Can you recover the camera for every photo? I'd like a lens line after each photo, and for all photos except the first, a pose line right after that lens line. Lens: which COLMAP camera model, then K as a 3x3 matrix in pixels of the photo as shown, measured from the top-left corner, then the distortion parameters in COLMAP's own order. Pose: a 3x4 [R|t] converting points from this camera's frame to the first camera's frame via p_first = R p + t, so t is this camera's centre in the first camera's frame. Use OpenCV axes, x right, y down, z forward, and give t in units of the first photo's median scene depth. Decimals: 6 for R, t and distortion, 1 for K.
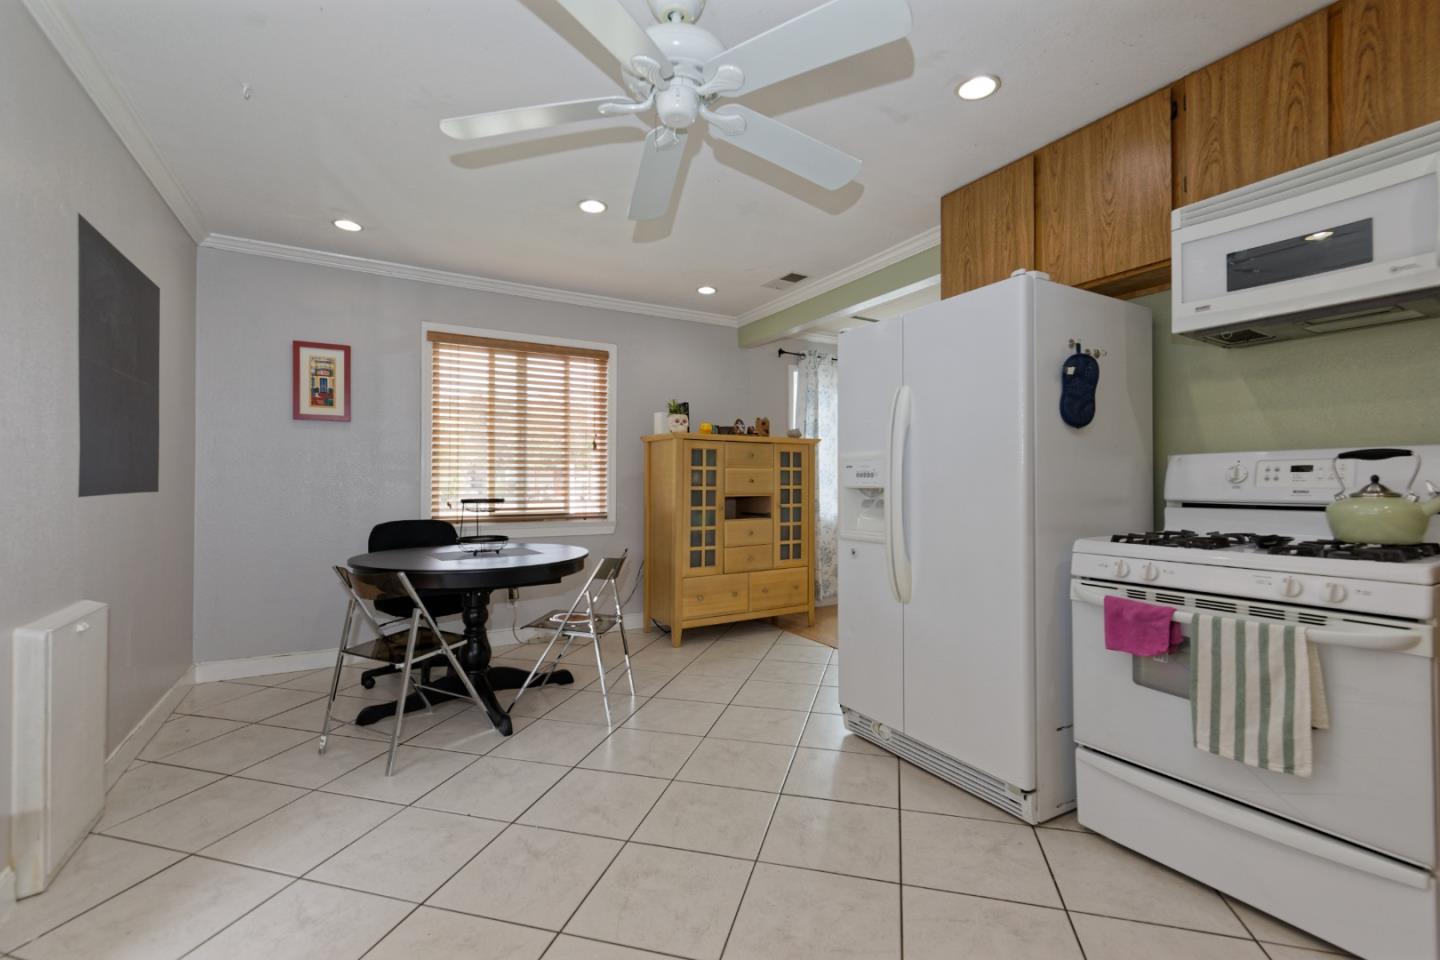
lens RADIAL K [[623.0, 0, 726.9], [0, 623.0, 477.6], [0, 0, 1]] dist [0.001685, -0.000125]
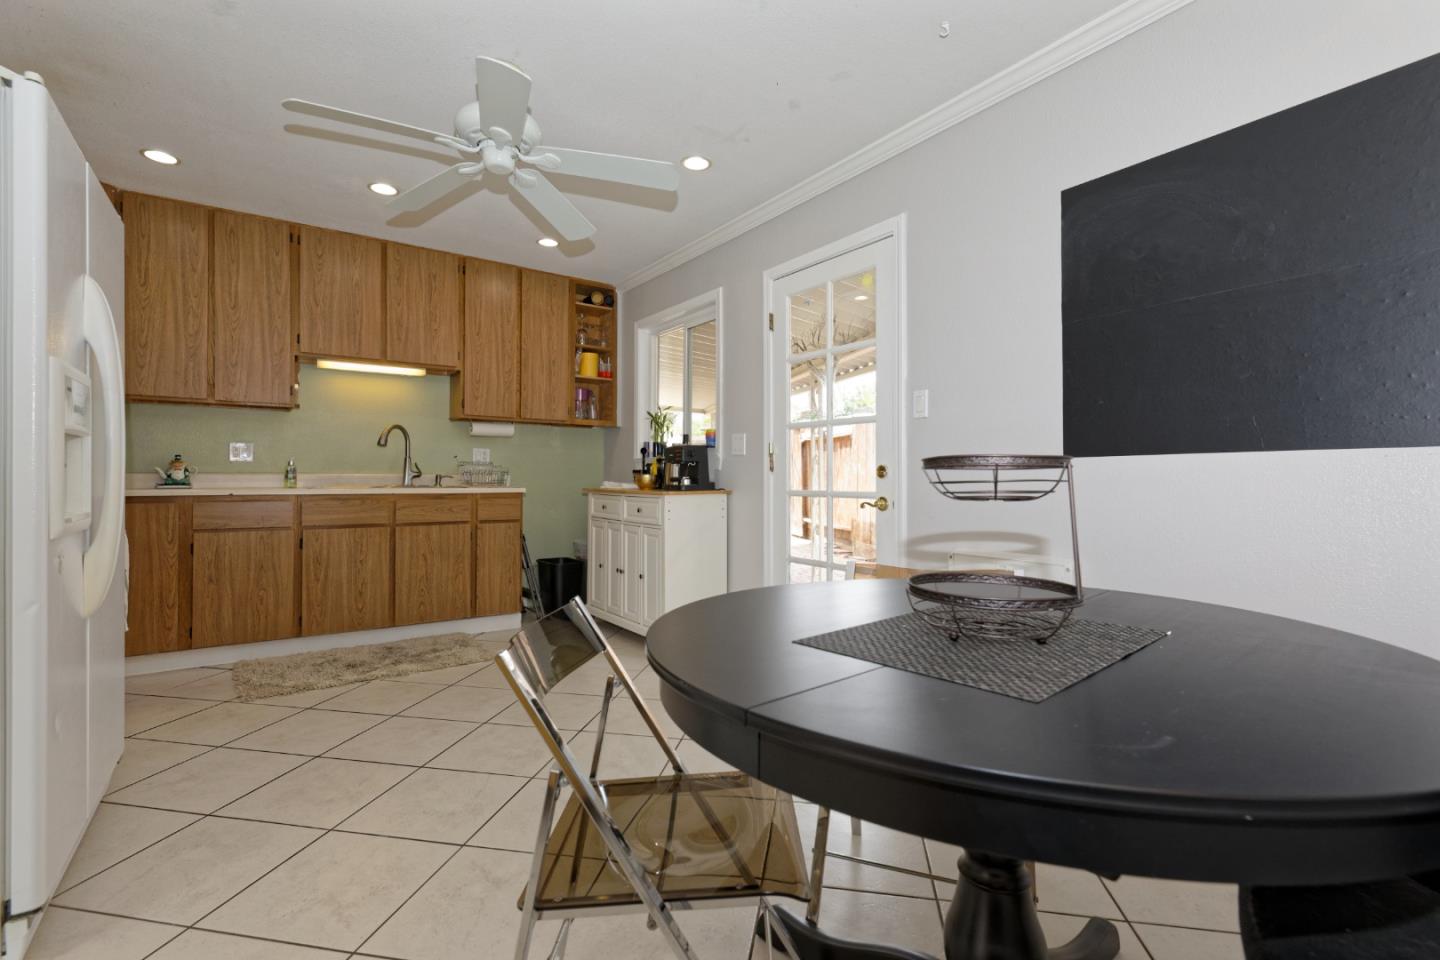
lens RADIAL K [[623.0, 0, 726.9], [0, 623.0, 477.6], [0, 0, 1]] dist [0.001685, -0.000125]
pose [[-0.995424, -0.003330, -0.095499, -0.425087], [-0.002534, 0.999961, -0.008448, 0.085399], [0.095523, -0.008168, -0.995394, 2.323538]]
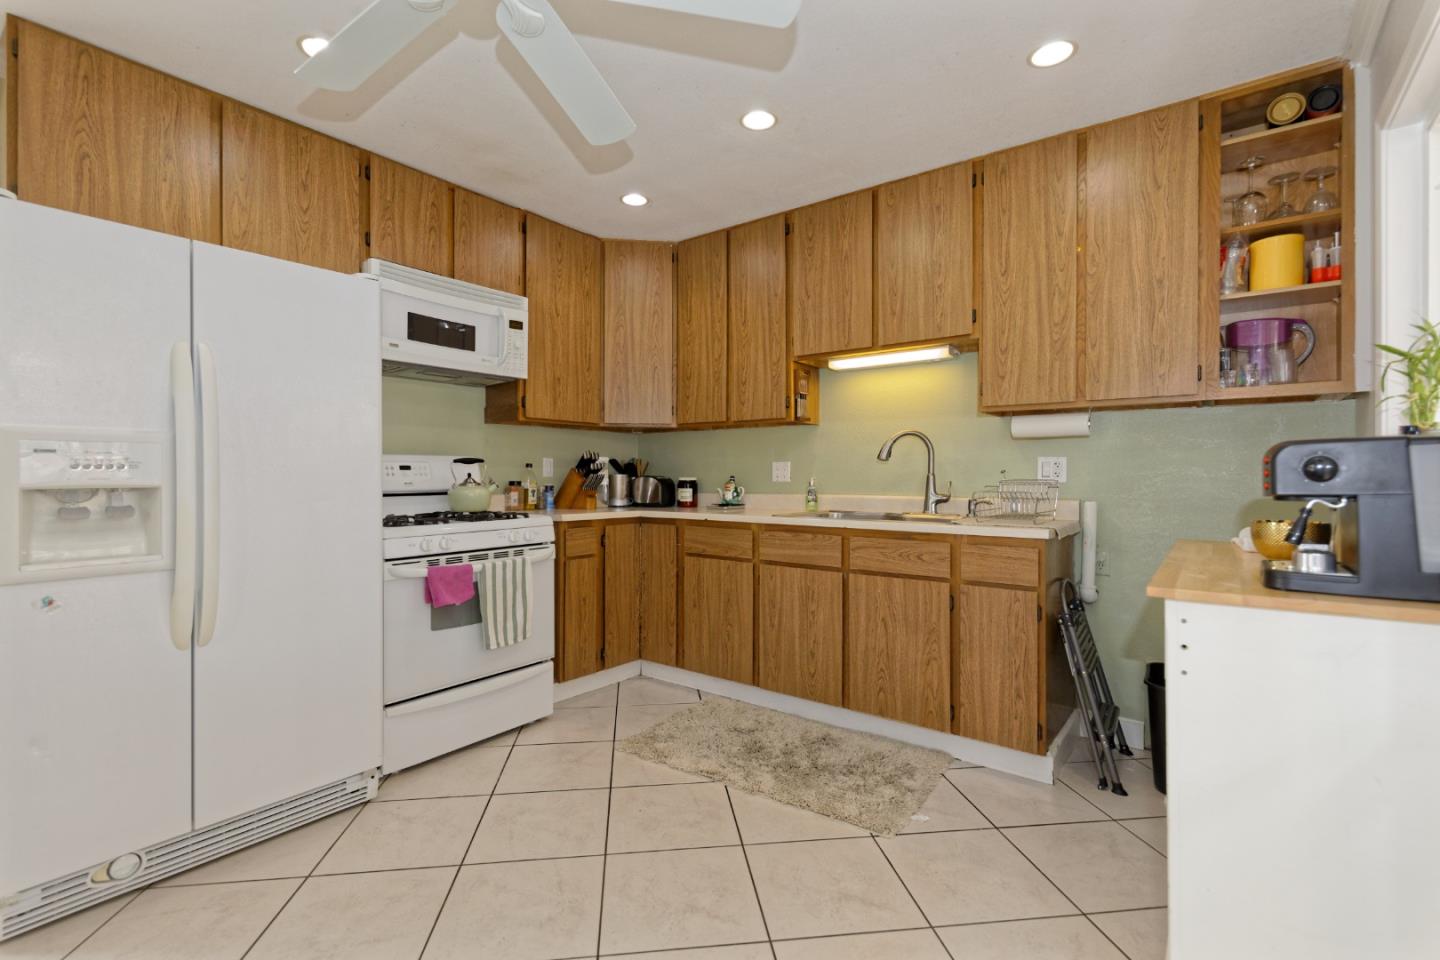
lens RADIAL K [[657.2, 0, 721.2], [0, 657.2, 471.8], [0, 0, 1]] dist [0.004238, 0.000369]
pose [[-0.388646, 0.001109, 0.921387, -0.888733], [-0.009550, 0.999941, -0.005232, -0.003765], [-0.921338, -0.010833, -0.388612, 1.015609]]
